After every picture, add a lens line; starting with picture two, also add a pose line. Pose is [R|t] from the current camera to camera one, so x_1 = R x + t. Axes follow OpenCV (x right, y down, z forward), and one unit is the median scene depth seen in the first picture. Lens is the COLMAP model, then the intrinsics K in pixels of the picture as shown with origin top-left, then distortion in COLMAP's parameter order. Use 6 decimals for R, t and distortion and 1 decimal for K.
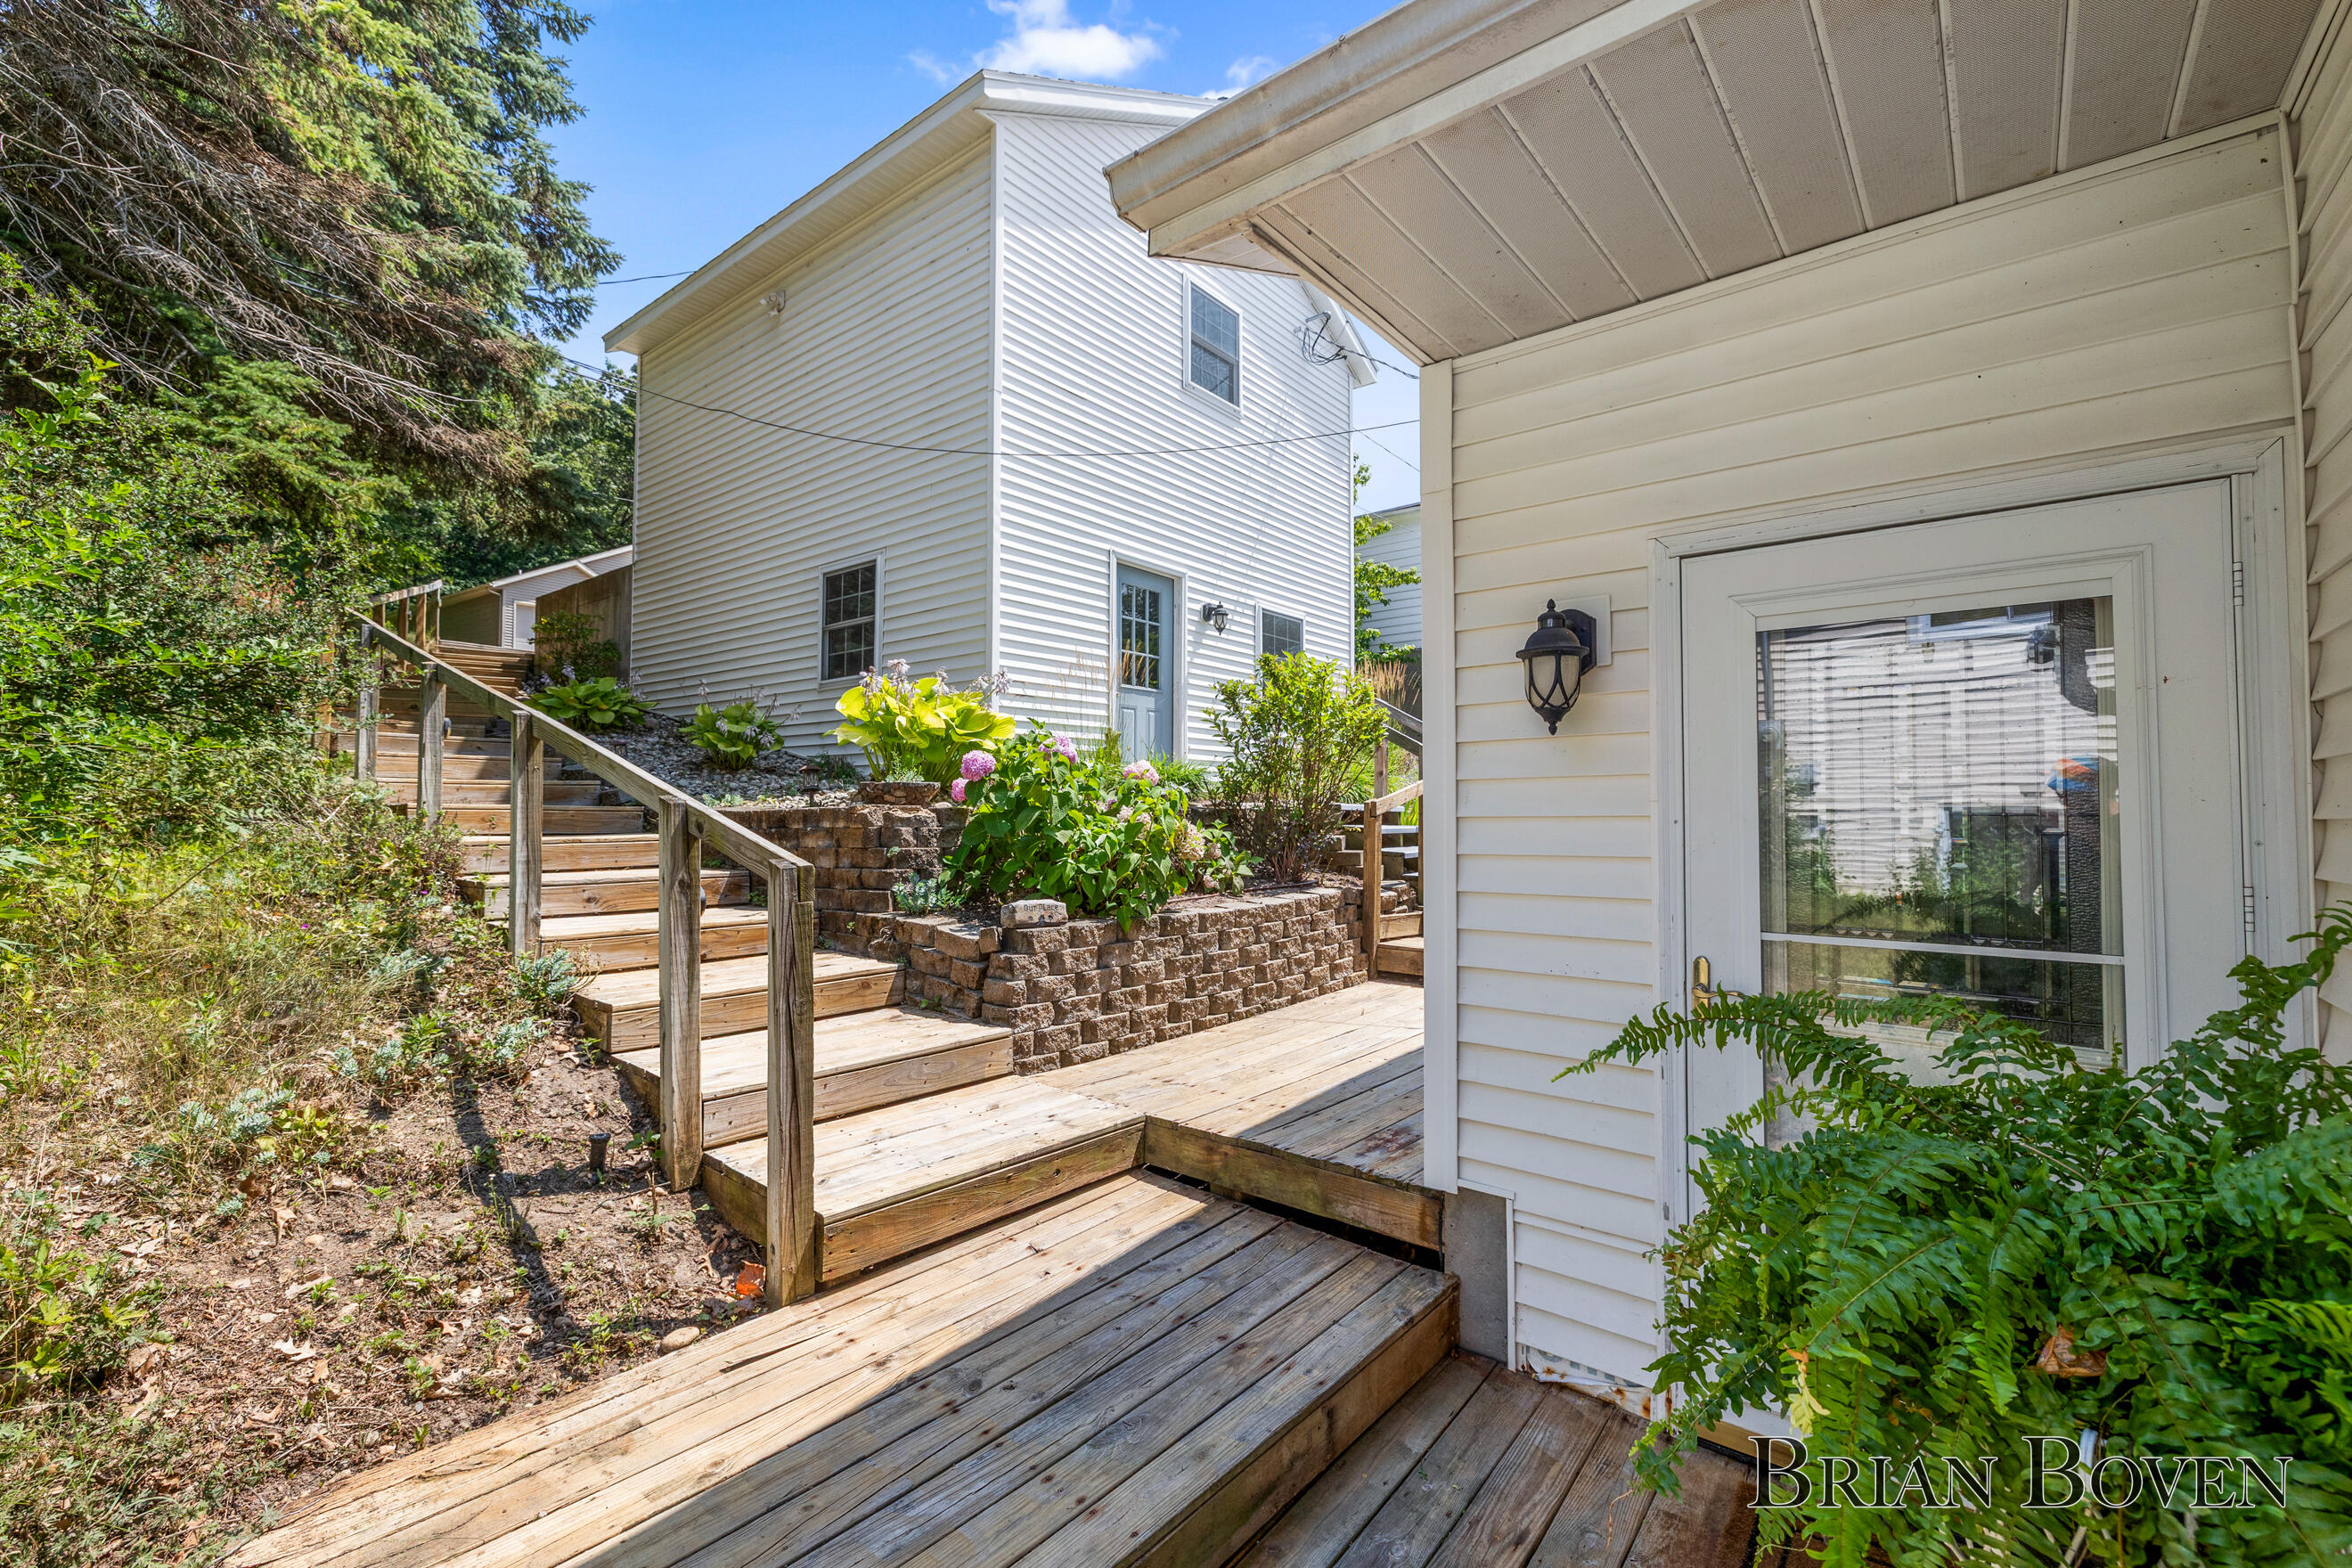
lens RADIAL K [[995.6, 0, 1170.2], [0, 995.6, 775.4], [0, 0, 1]] dist [-0.000700, 0.000179]
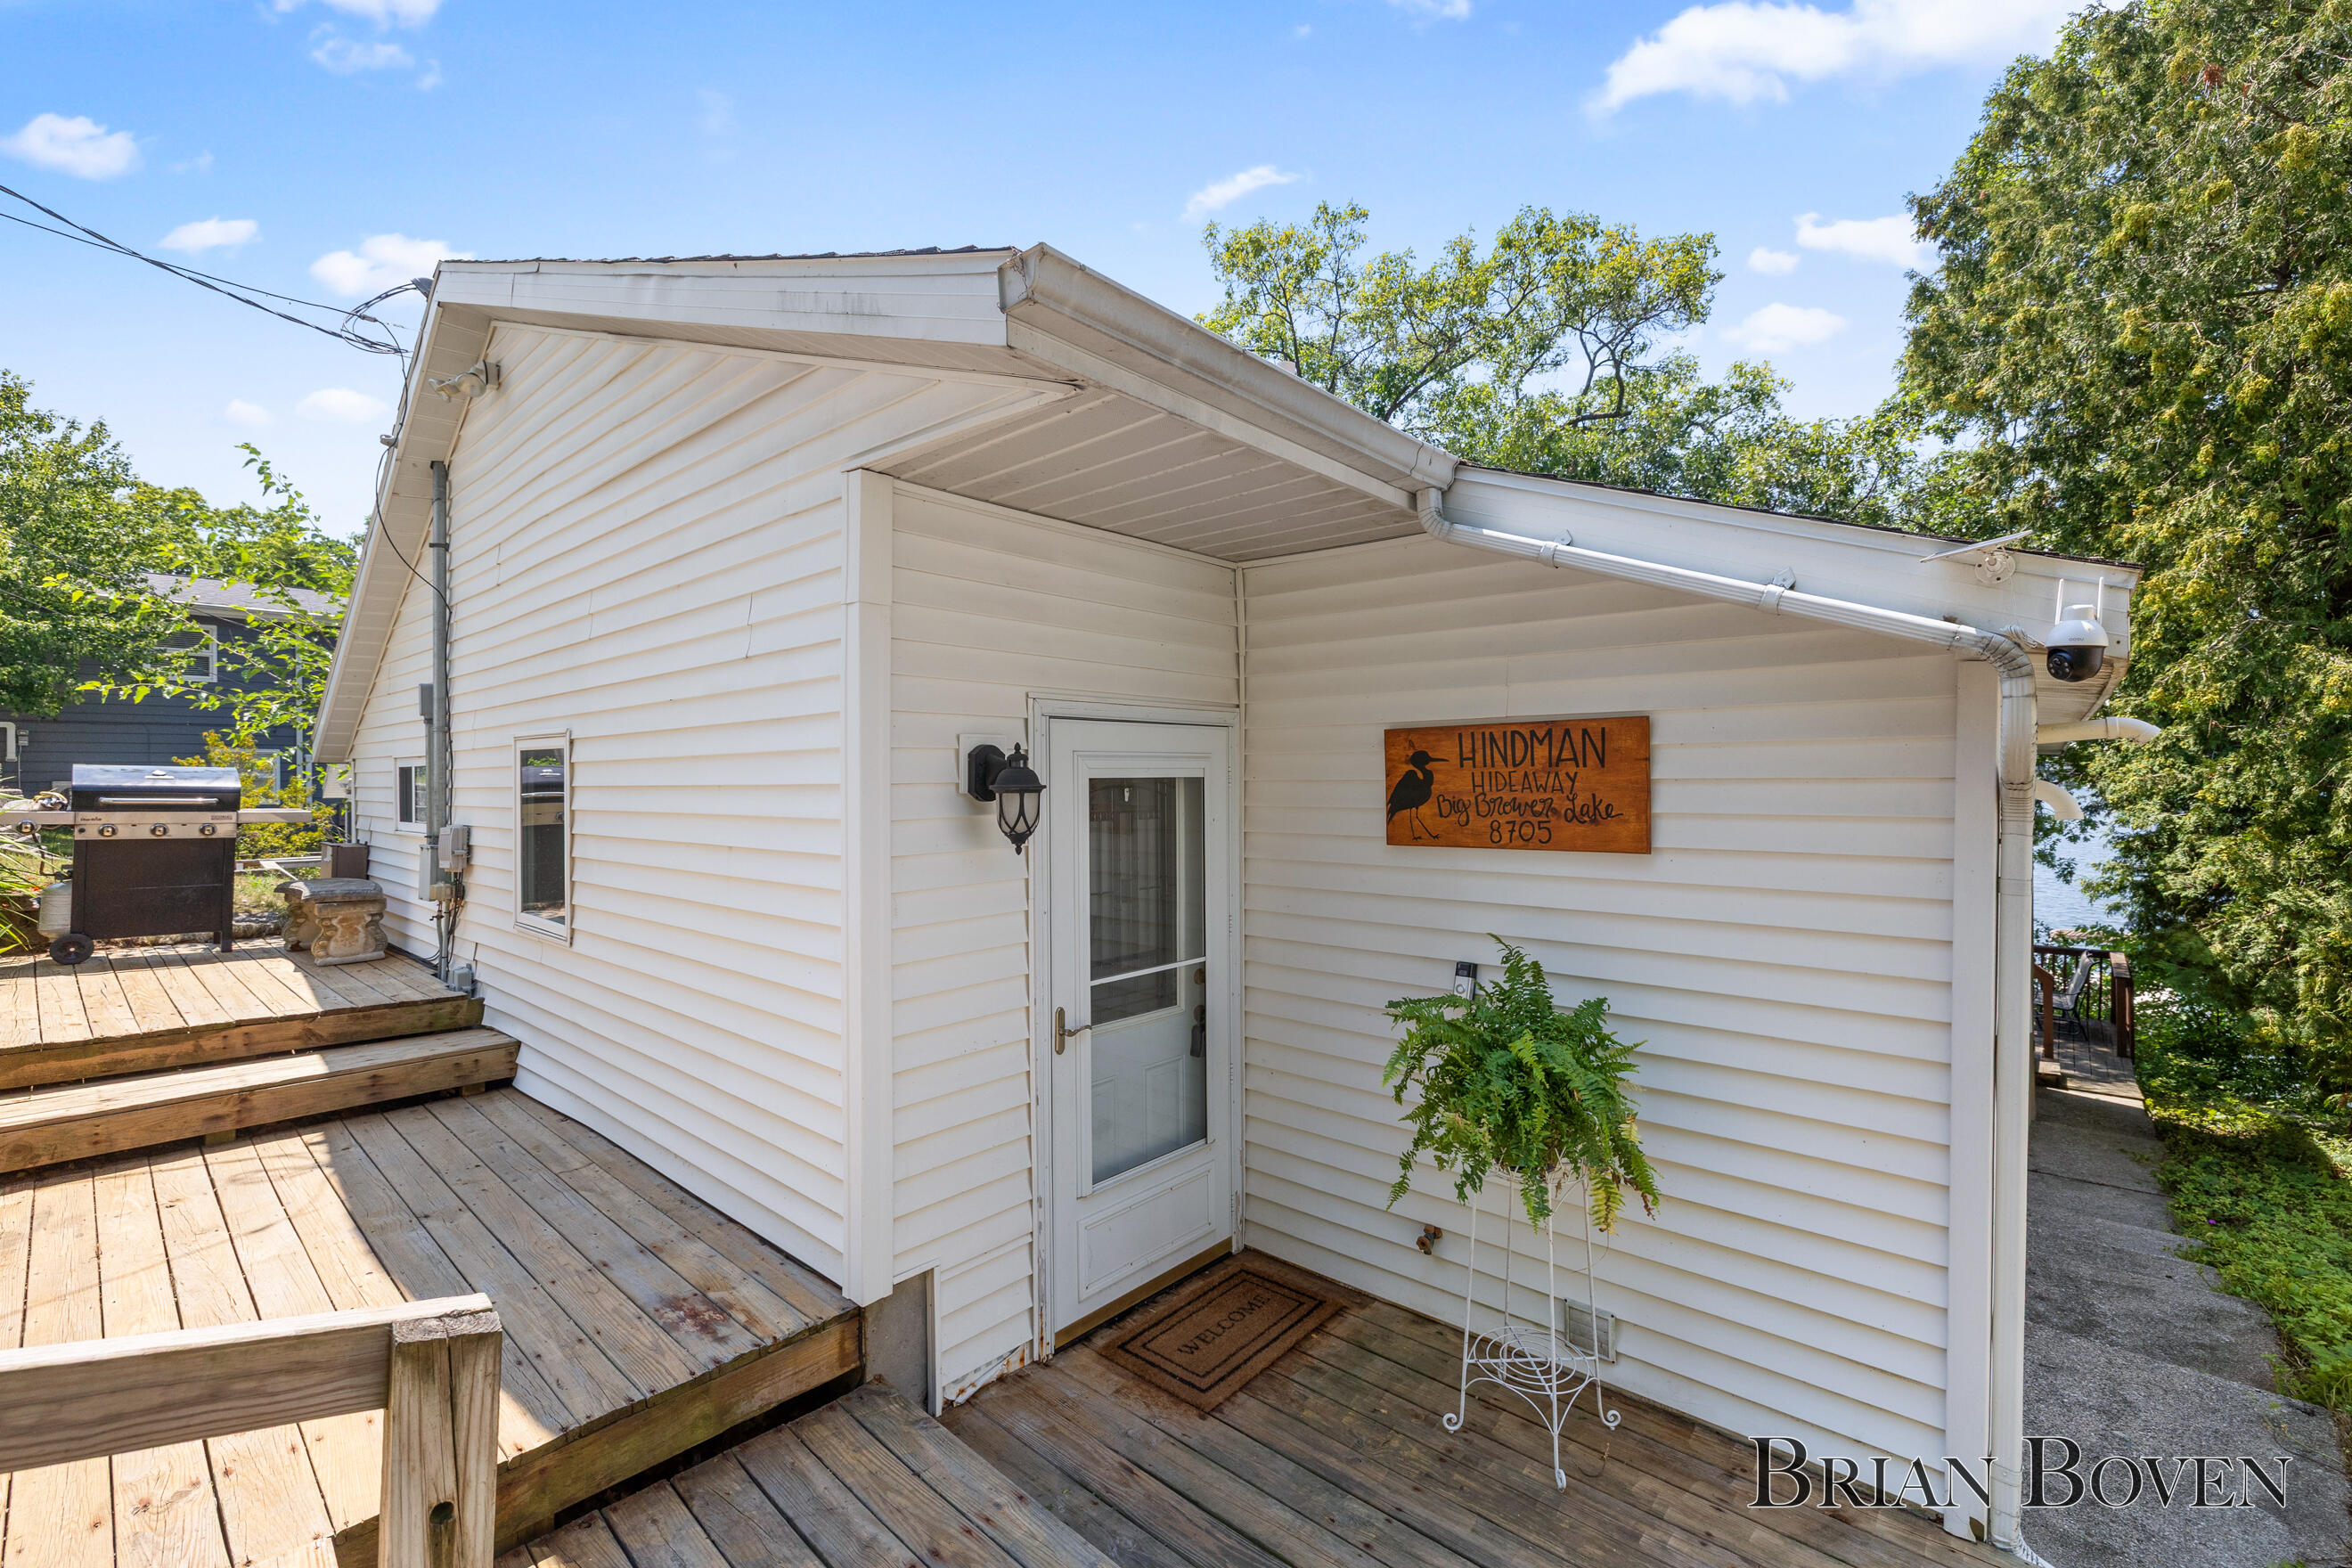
lens RADIAL K [[995.6, 0, 1186.9], [0, 995.6, 778.0], [0, 0, 1]] dist [-0.000700, 0.000179]
pose [[0.036044, -0.004656, 0.999339, -0.262619], [-0.032049, 0.999469, 0.005812, -0.047468], [-0.998836, -0.032237, 0.035875, 0.240229]]
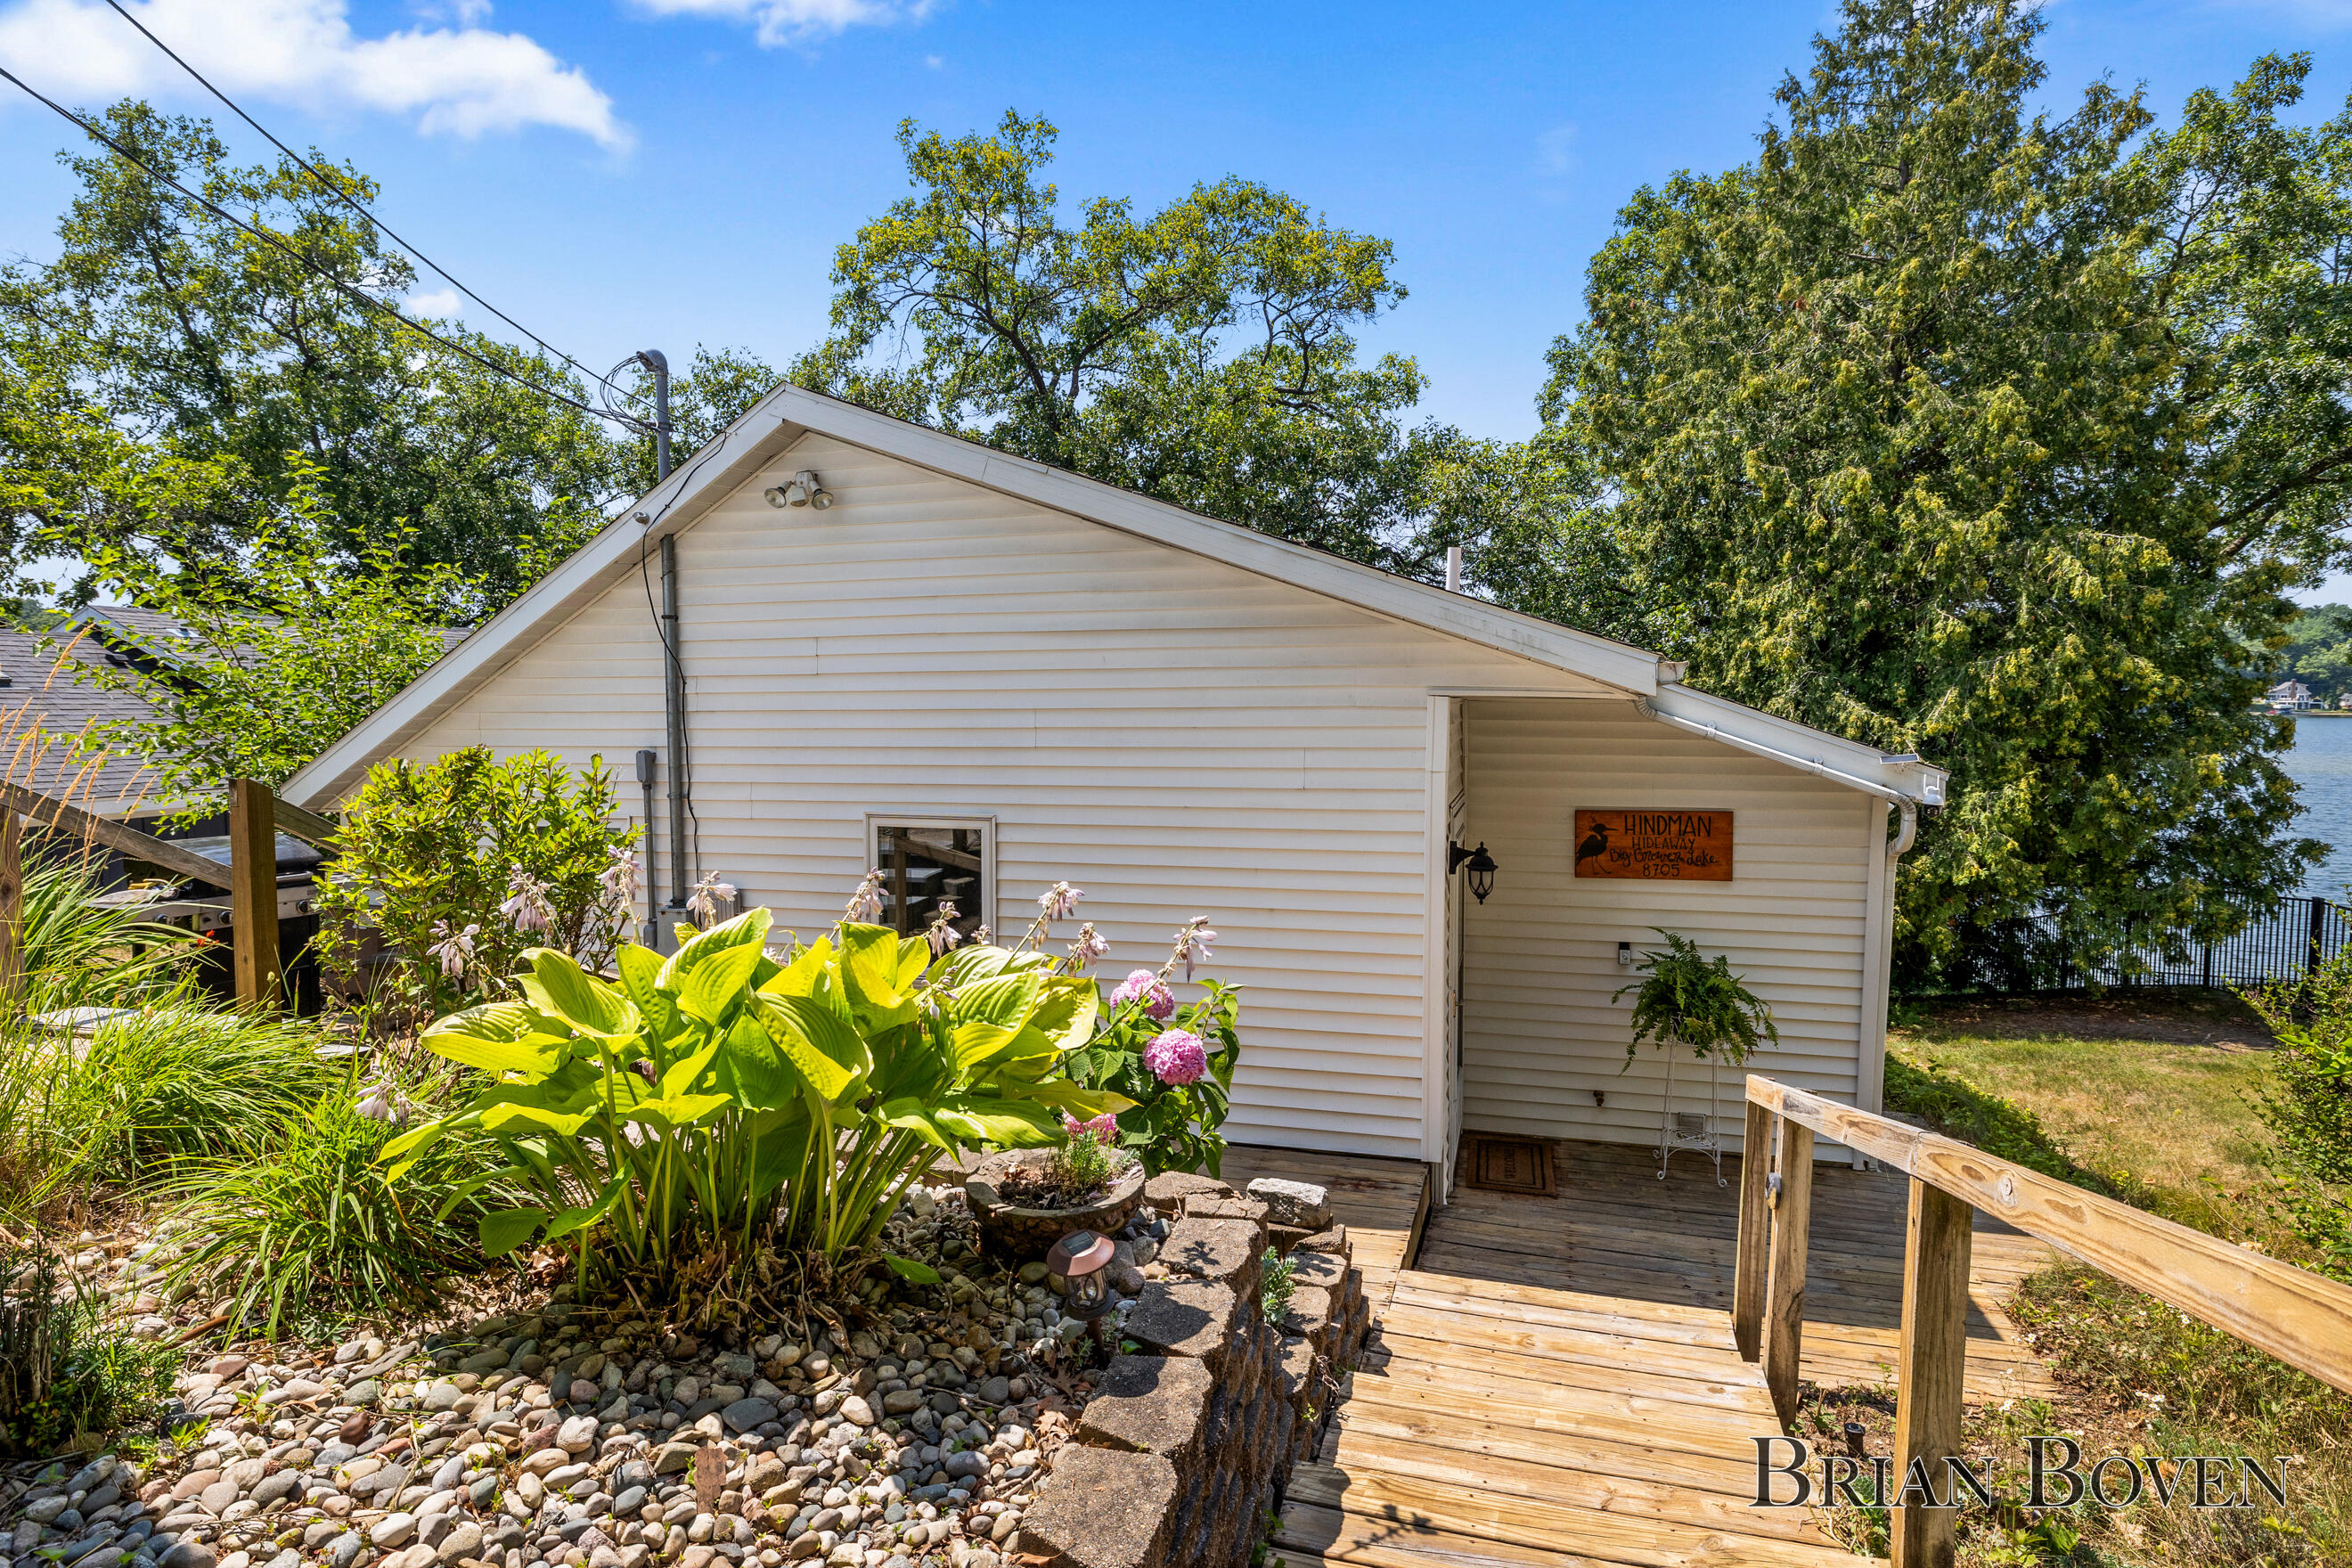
lens RADIAL K [[1208.1, 0, 1177.3], [0, 1208.1, 788.7], [0, 0, 1]] dist [-0.011591, -0.000134]
pose [[-0.404715, -0.073275, 0.911502, -0.537227], [-0.031817, 0.997309, 0.066047, -0.140691], [-0.913889, -0.002271, -0.405958, 0.843601]]
